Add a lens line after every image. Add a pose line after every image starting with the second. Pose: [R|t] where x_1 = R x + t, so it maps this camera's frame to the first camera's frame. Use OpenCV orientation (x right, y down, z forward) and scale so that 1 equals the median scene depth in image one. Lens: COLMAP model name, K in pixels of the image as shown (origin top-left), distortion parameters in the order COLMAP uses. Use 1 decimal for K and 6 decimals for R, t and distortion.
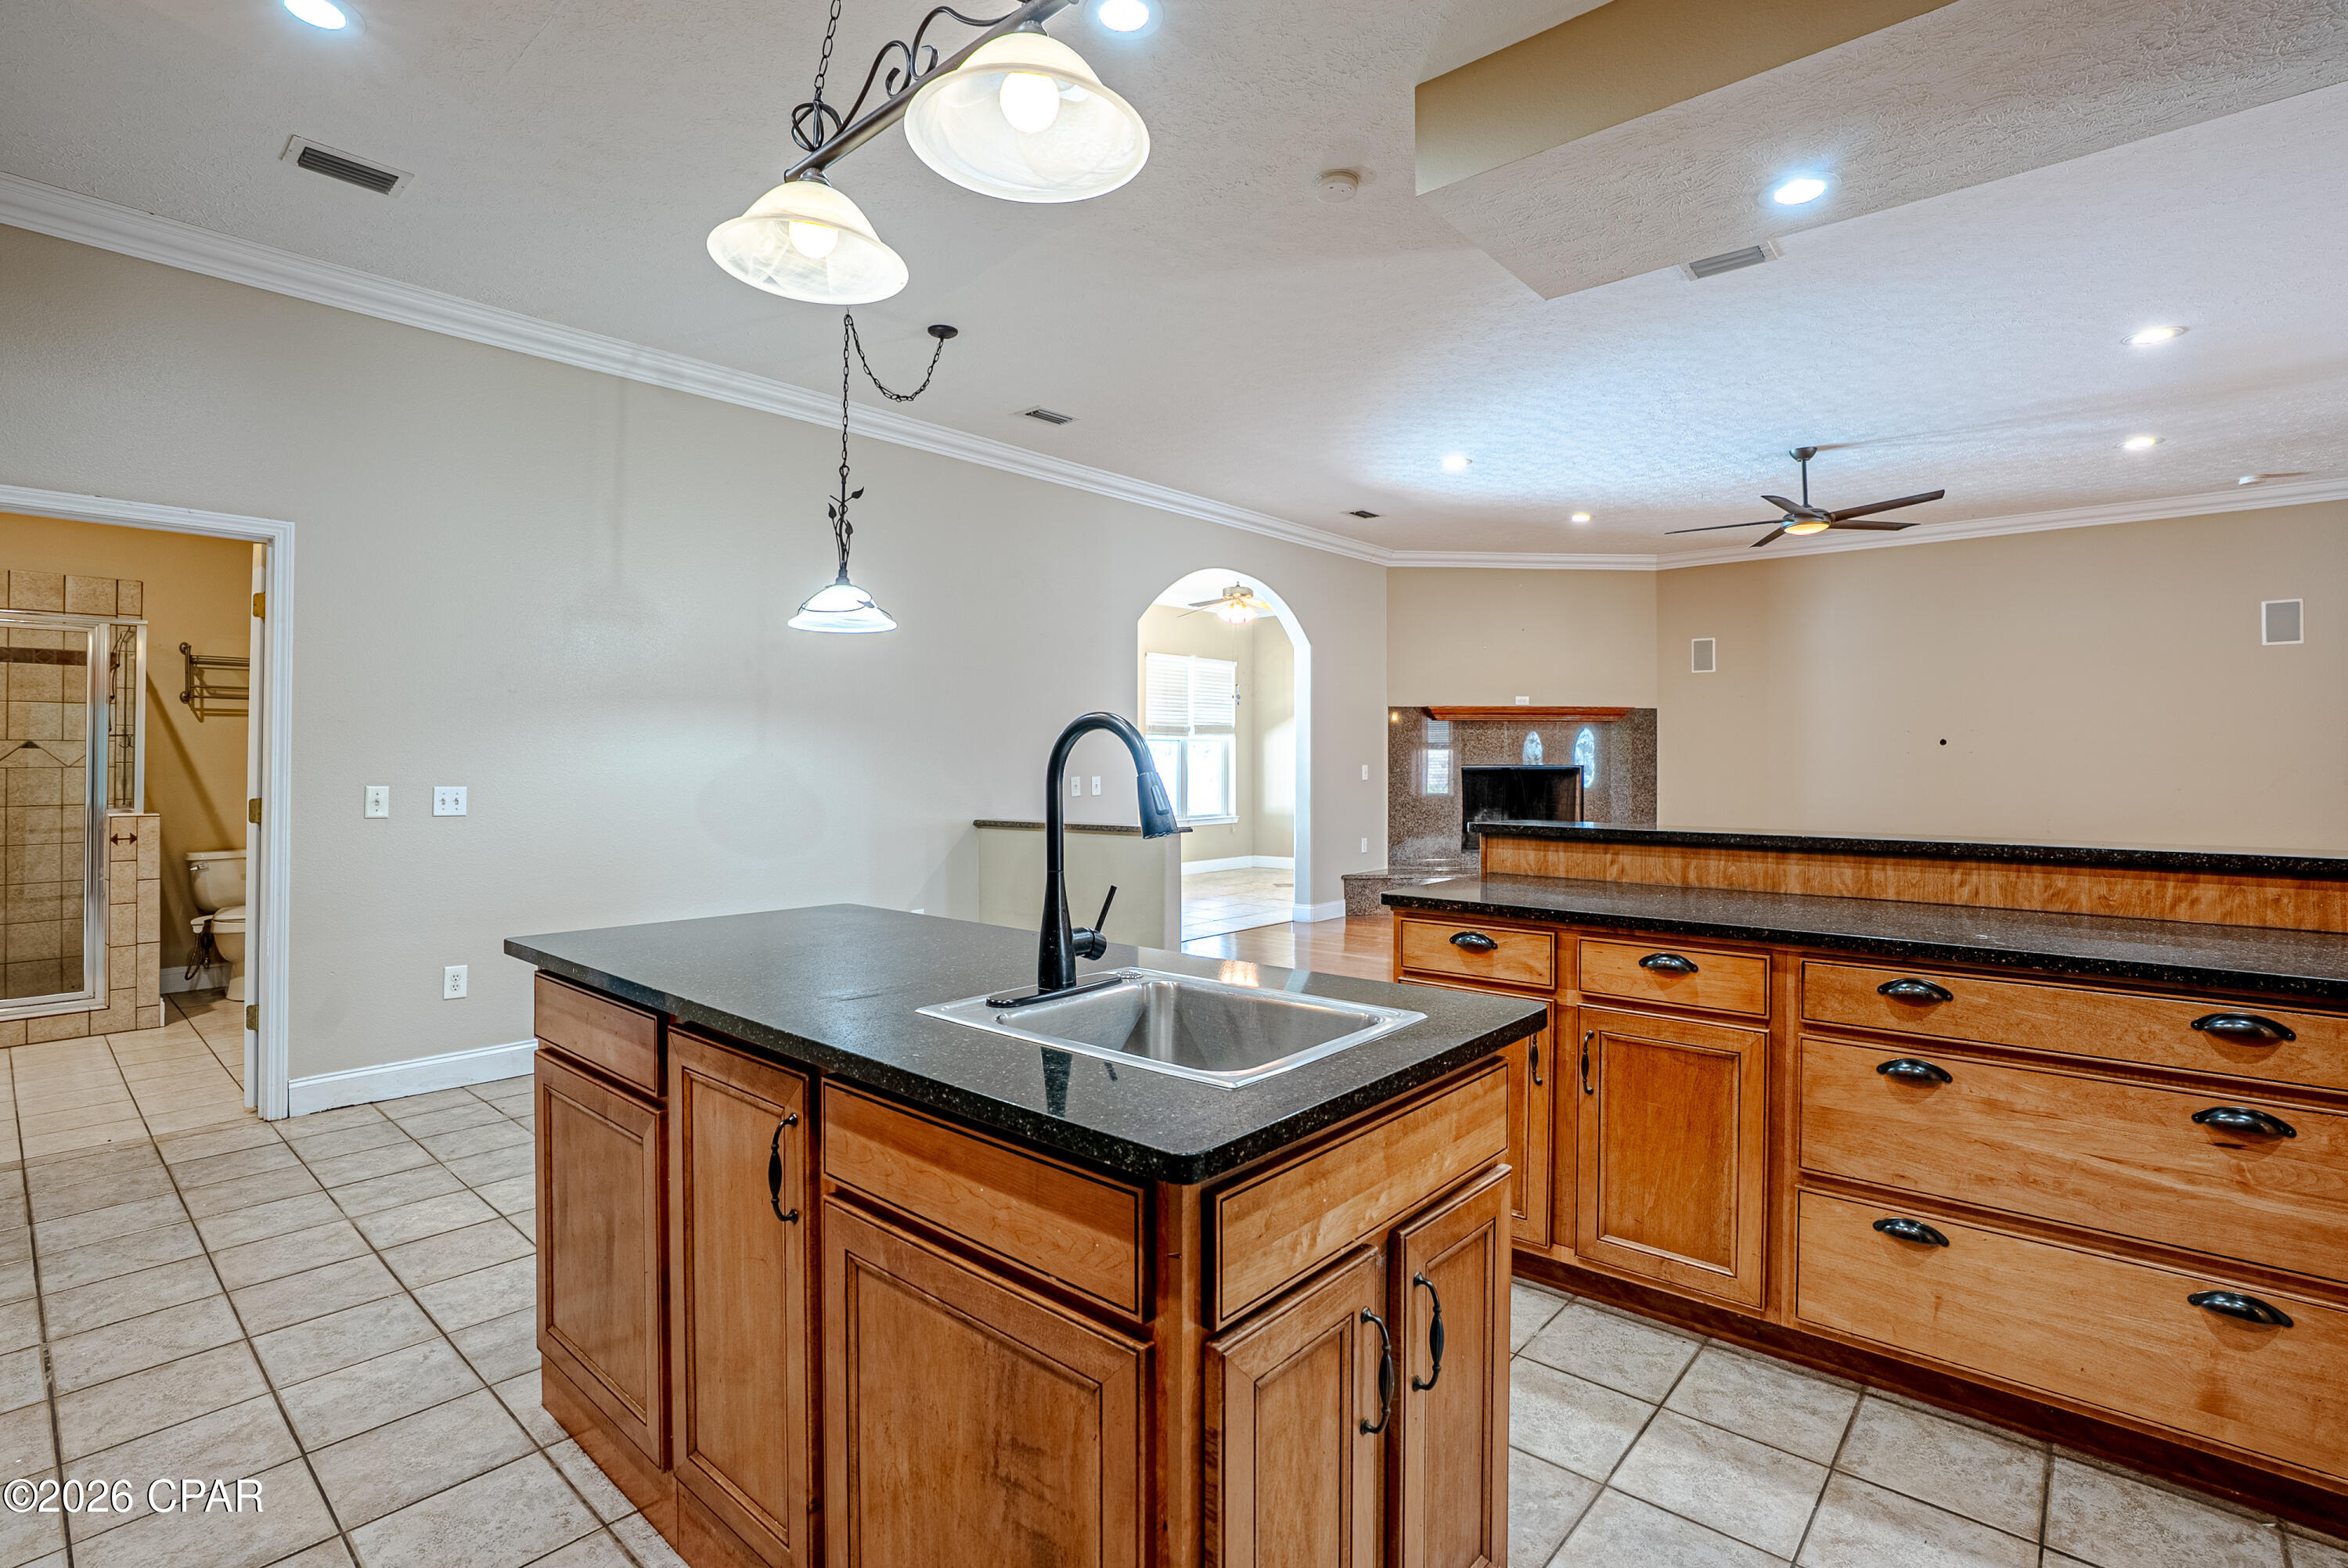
lens RADIAL K [[1100.1, 0, 1193.8], [0, 1100.1, 762.9], [0, 0, 1]] dist [-0.057490, 0.016982]
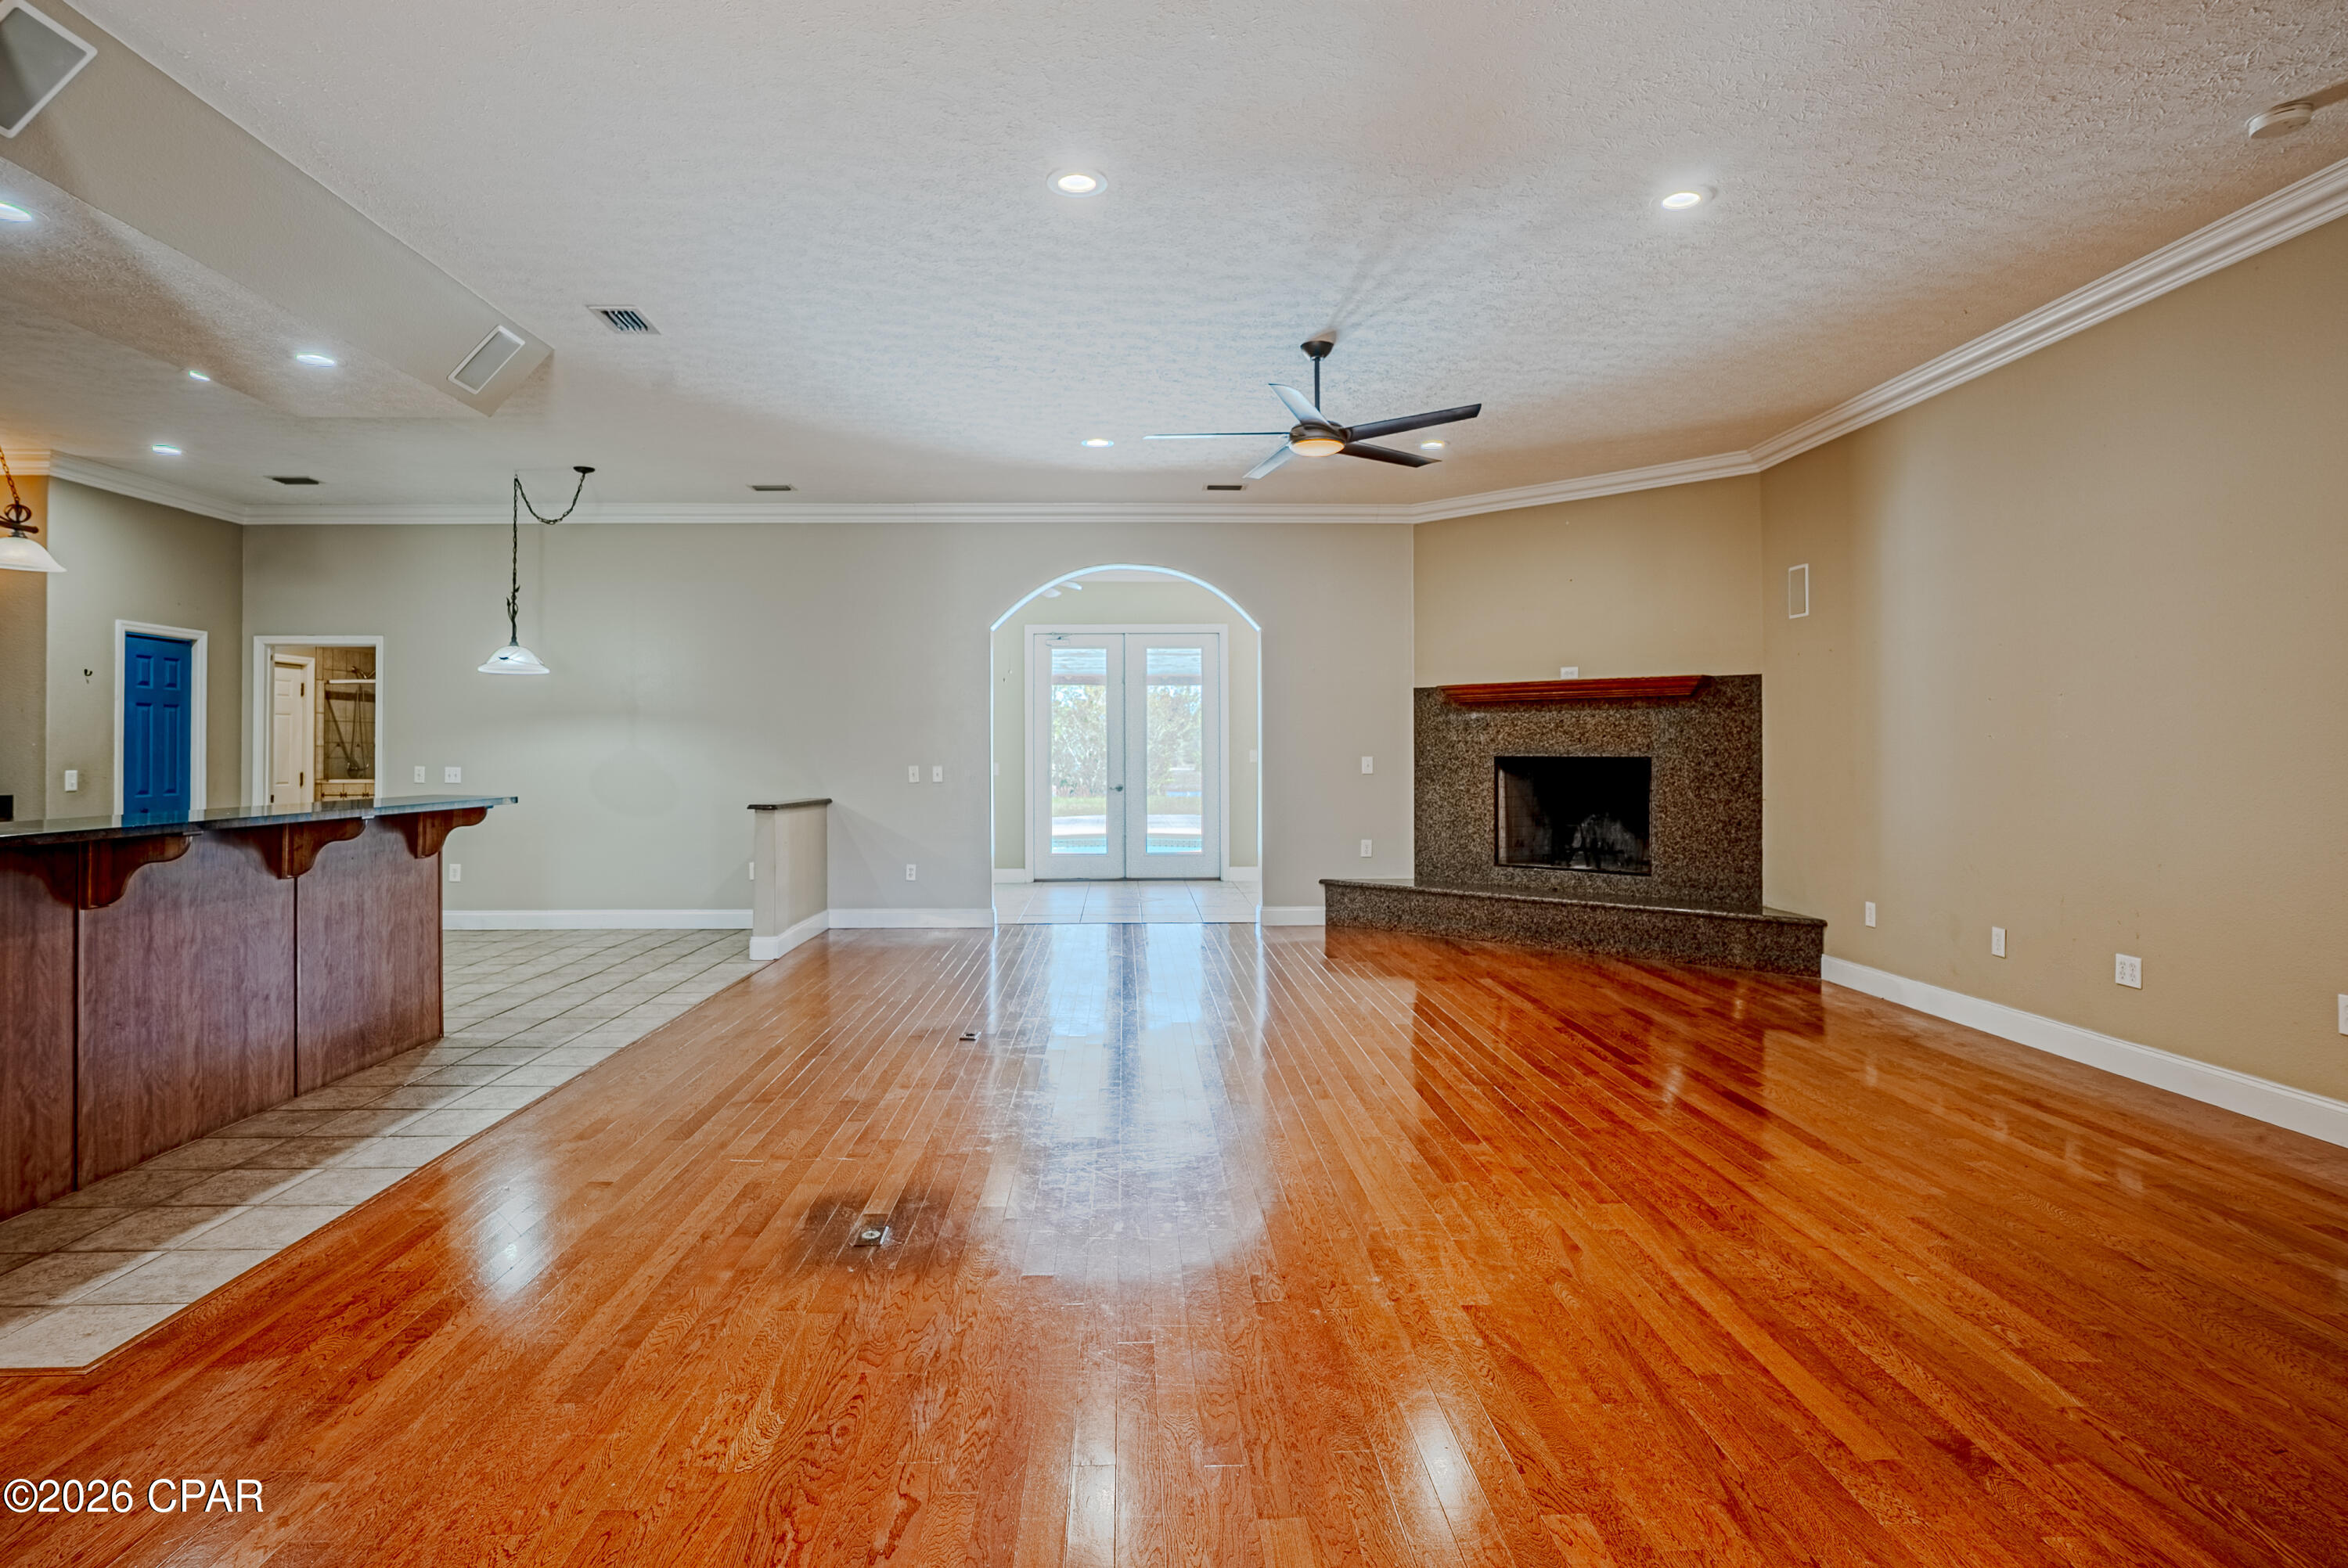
lens RADIAL K [[1237.0, 0, 1172.0], [0, 1237.0, 769.5], [0, 0, 1]] dist [-0.033546, 0.007824]
pose [[0.677977, 0.006724, -0.735052, 1.680708], [0.000615, 0.999953, 0.009714, 0.005494], [0.735083, -0.007038, 0.677941, 0.472565]]
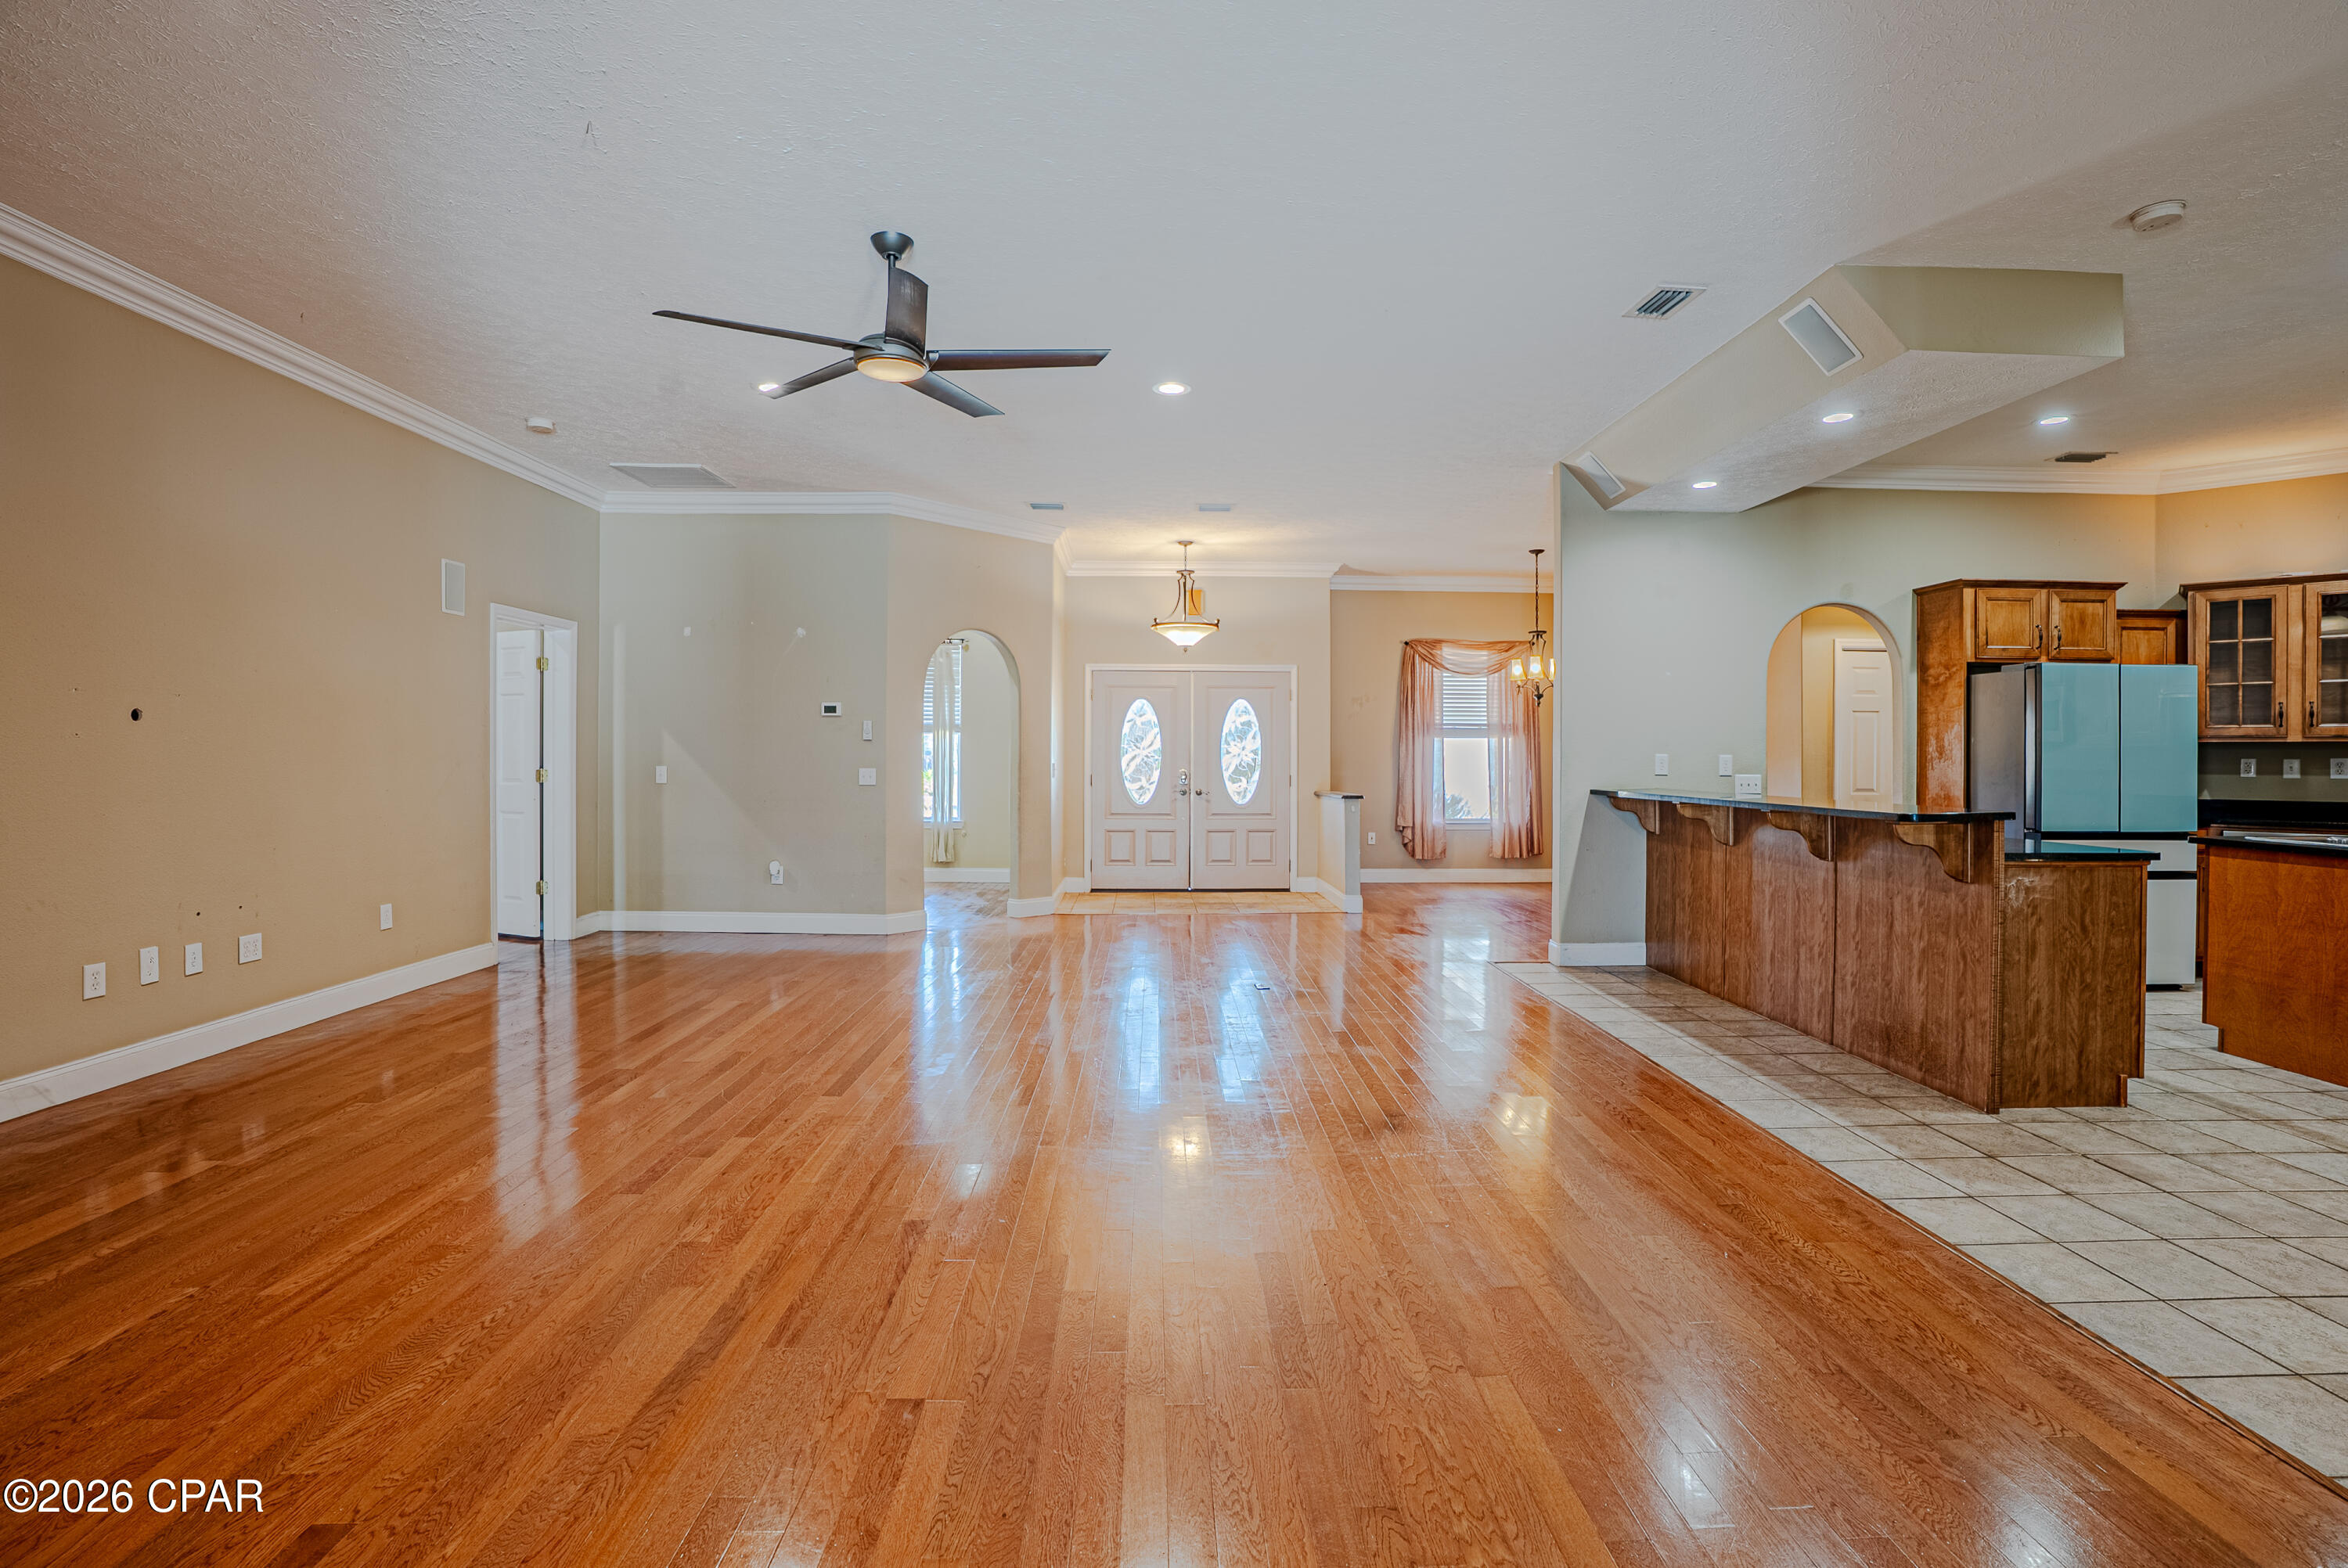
lens RADIAL K [[1100.1, 0, 1185.2], [0, 1100.1, 758.9], [0, 0, 1]] dist [-0.057490, 0.016982]
pose [[-0.670766, -0.007361, 0.741632, 0.002090], [-0.002930, 0.999969, 0.007275, -0.004287], [-0.741663, 0.002707, -0.670767, 1.887415]]
